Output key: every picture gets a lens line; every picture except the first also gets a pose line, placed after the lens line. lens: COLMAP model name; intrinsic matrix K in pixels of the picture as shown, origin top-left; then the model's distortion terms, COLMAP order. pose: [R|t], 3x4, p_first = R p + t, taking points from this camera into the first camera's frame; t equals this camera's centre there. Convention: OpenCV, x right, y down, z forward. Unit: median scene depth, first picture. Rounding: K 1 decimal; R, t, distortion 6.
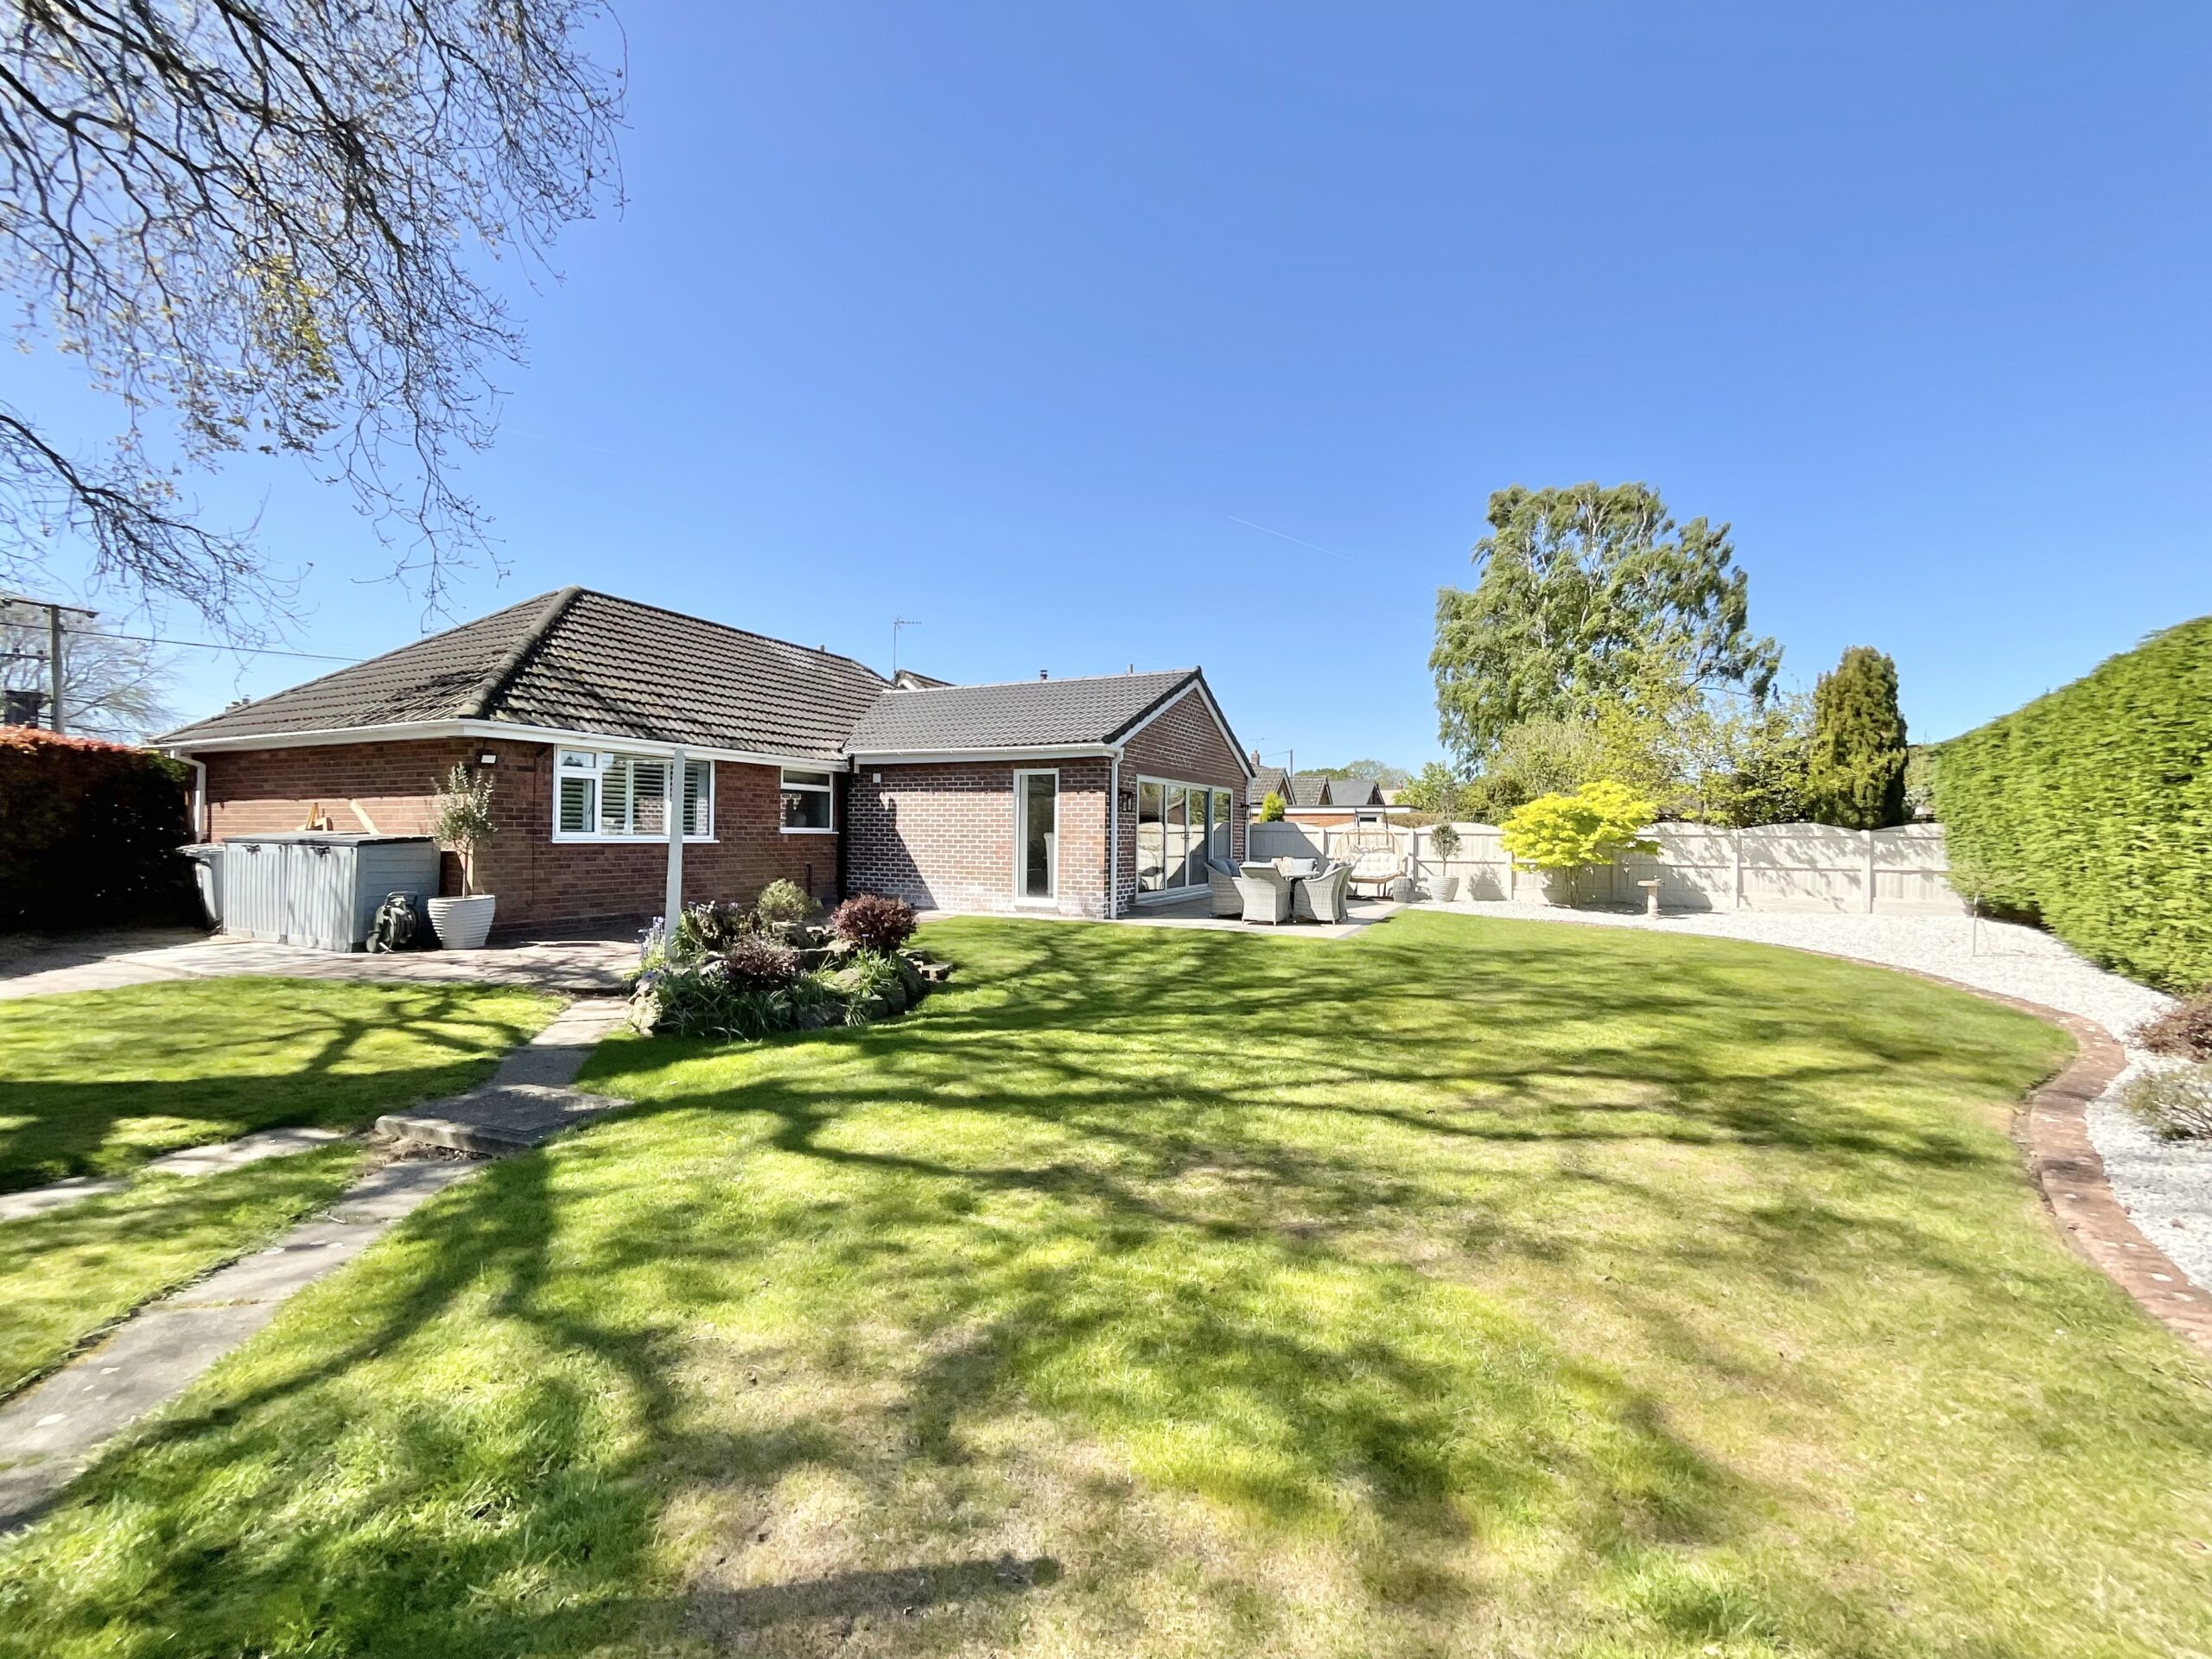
lens RADIAL K [[898.5, 0, 1106.0], [0, 898.5, 829.5], [0, 0, 1]] dist [-0.003588, 0.000545]
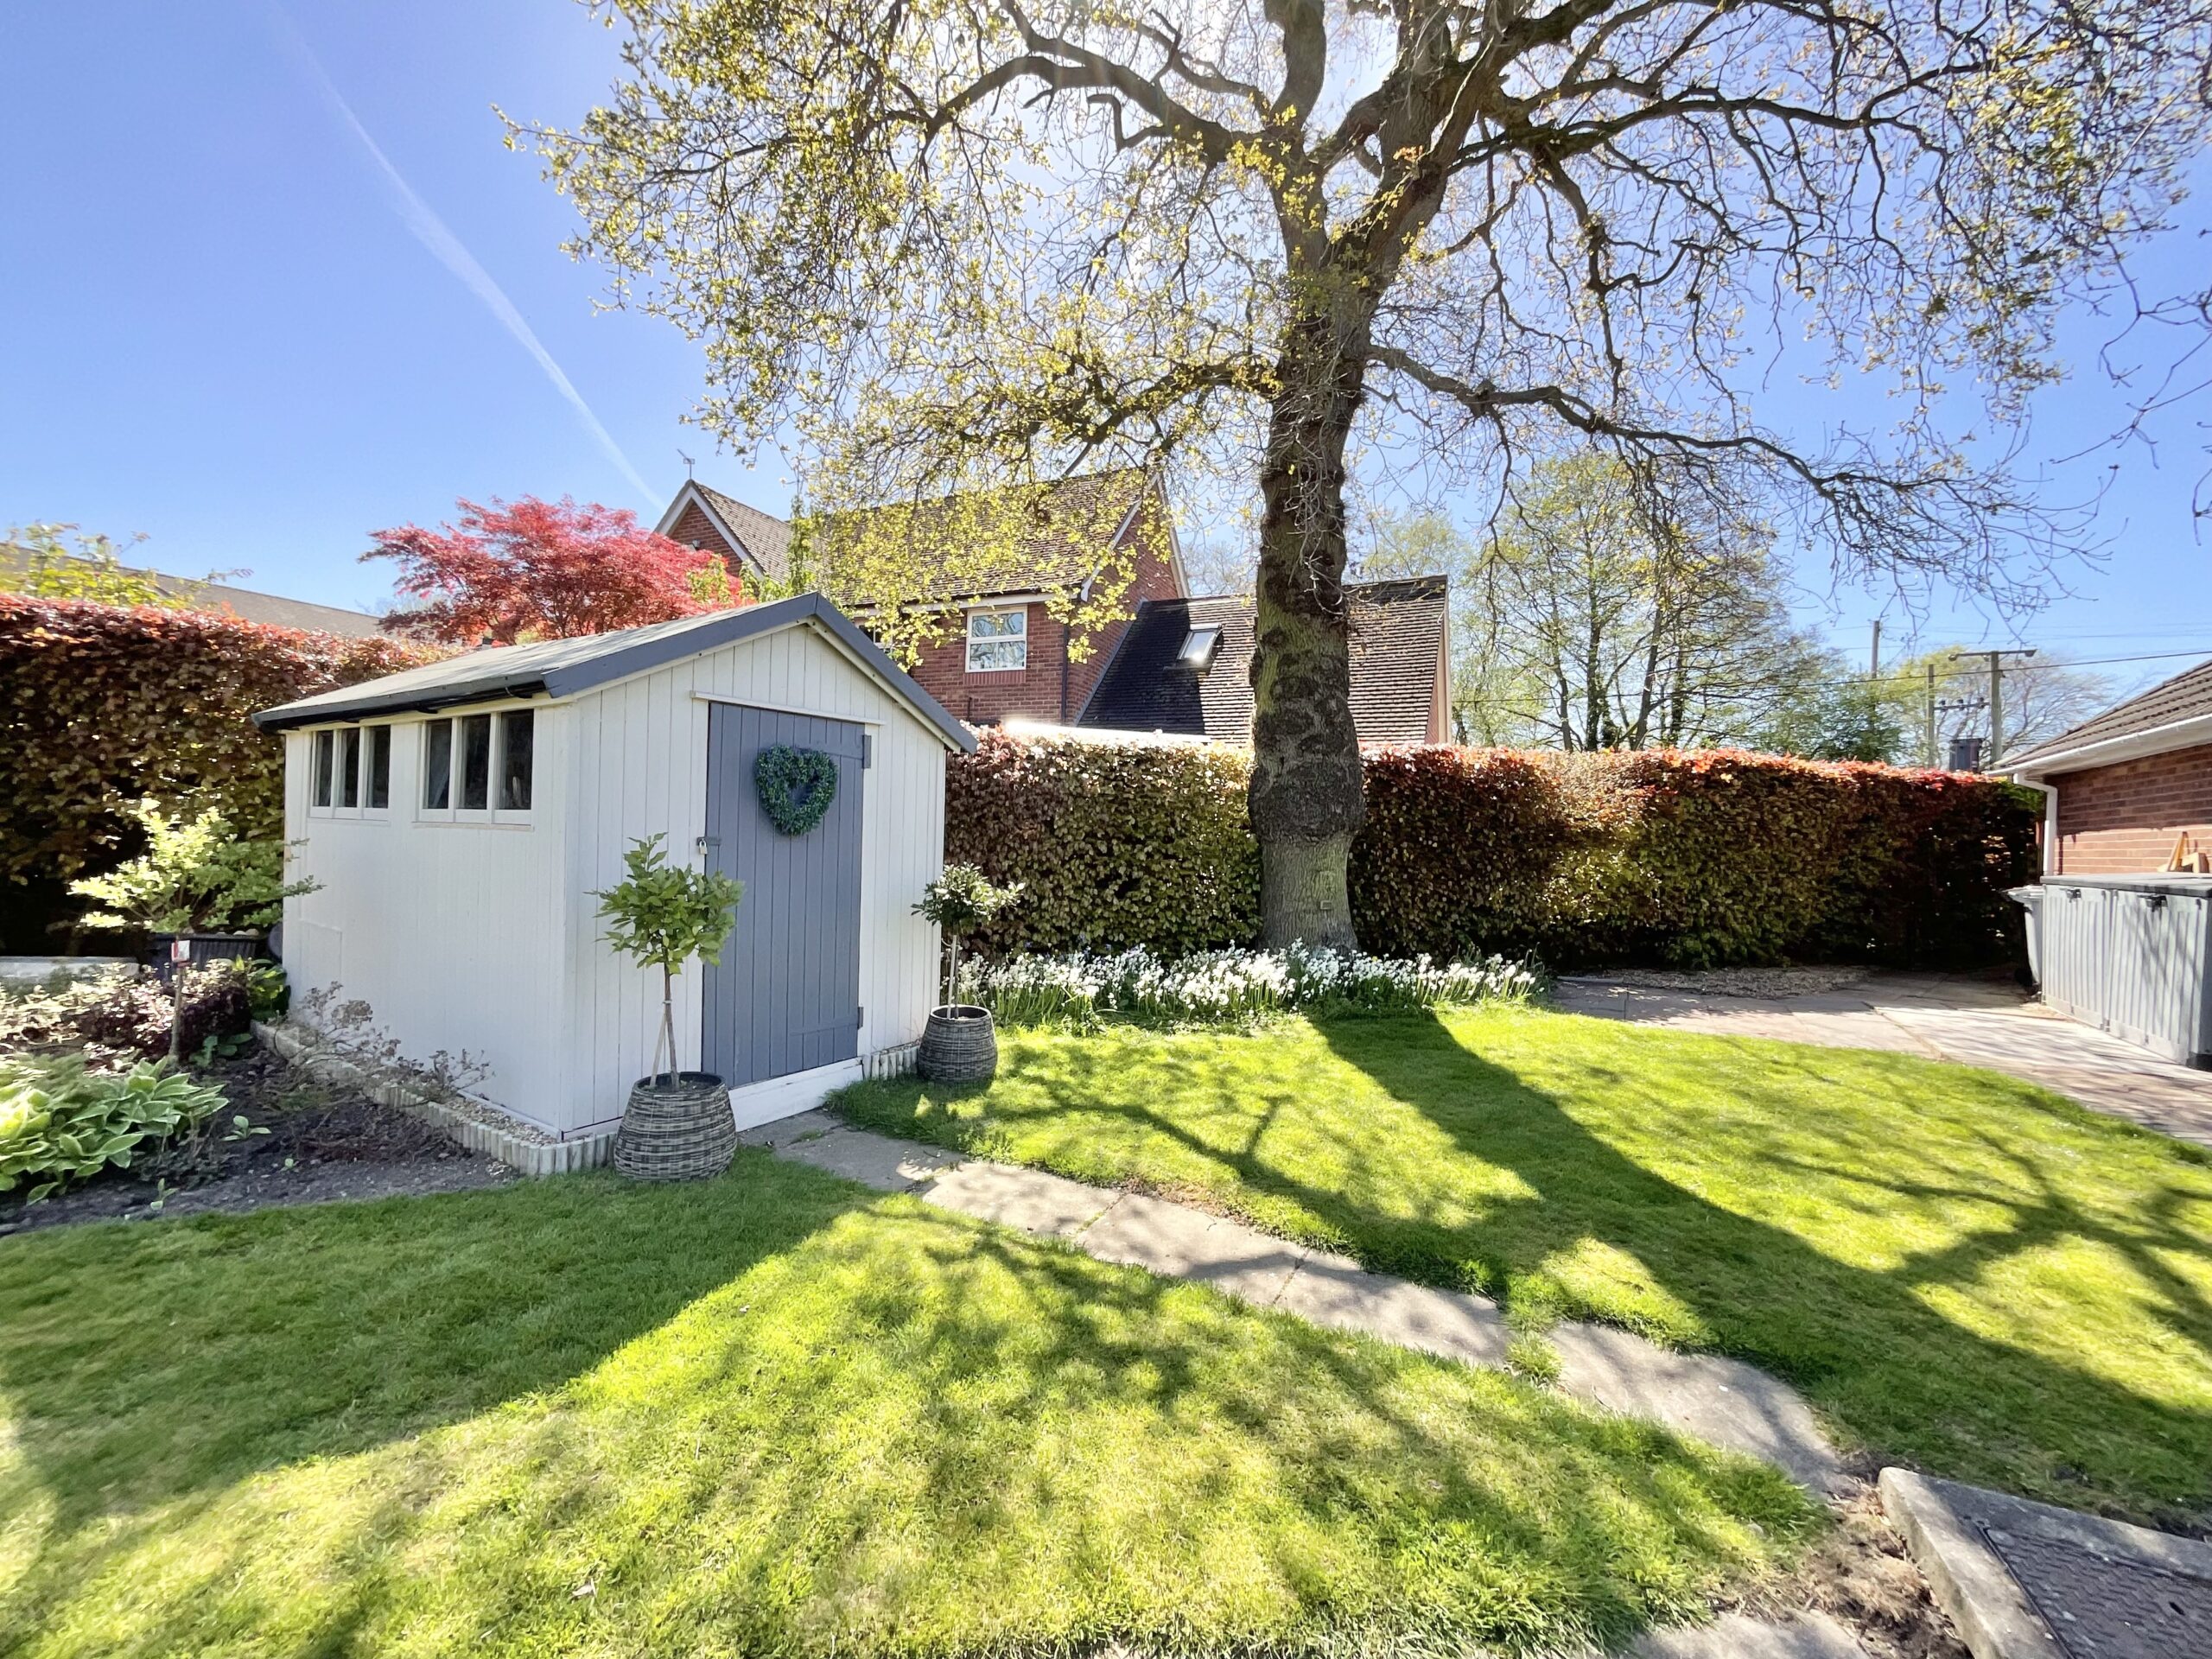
lens RADIAL K [[882.2, 0, 1125.0], [0, 882.2, 832.3], [0, 0, 1]] dist [-0.002640, -0.000016]
pose [[-0.111344, -0.020544, -0.993570, -0.108425], [-0.025566, 0.999515, -0.017802, 0.002627], [0.993453, 0.023420, -0.111815, 0.230839]]
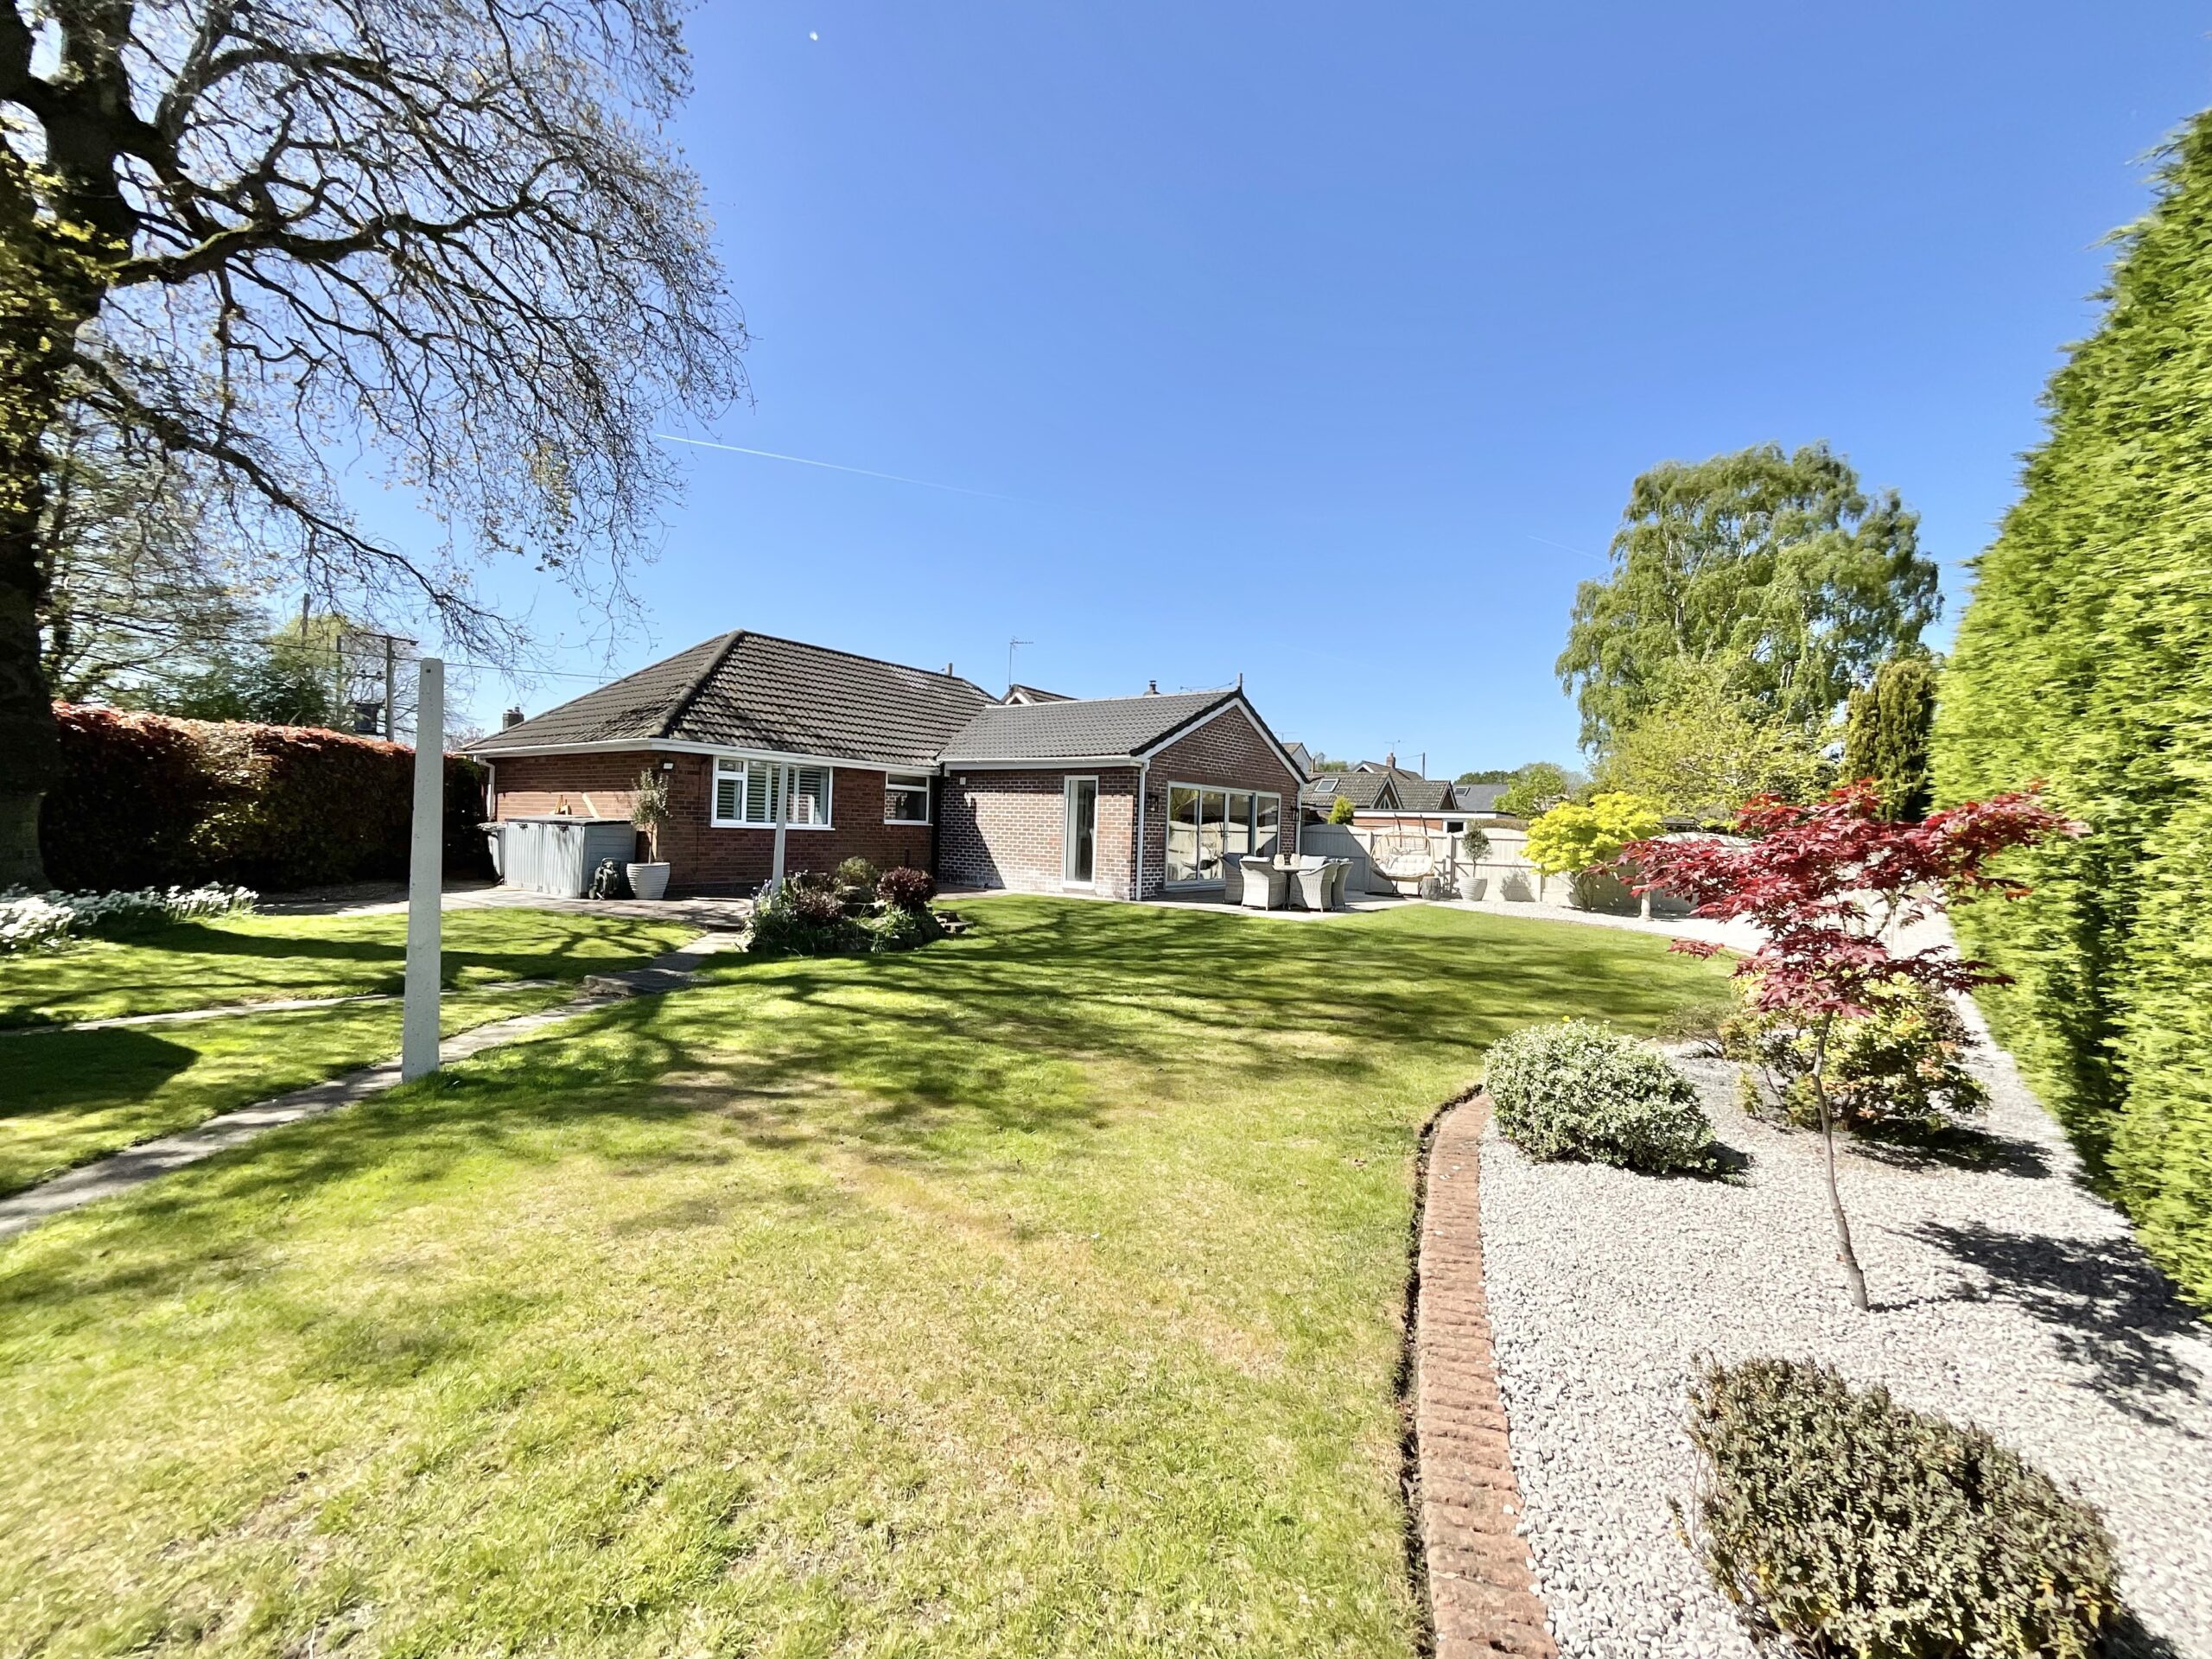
lens RADIAL K [[905.1, 0, 1113.0], [0, 905.1, 835.4], [0, 0, 1]] dist [-0.013752, -0.000195]
pose [[0.984713, 0.023285, -0.172619, 0.184923], [-0.022008, 0.999714, 0.009311, 0.001051], [0.172787, -0.005370, 0.984945, -0.205940]]
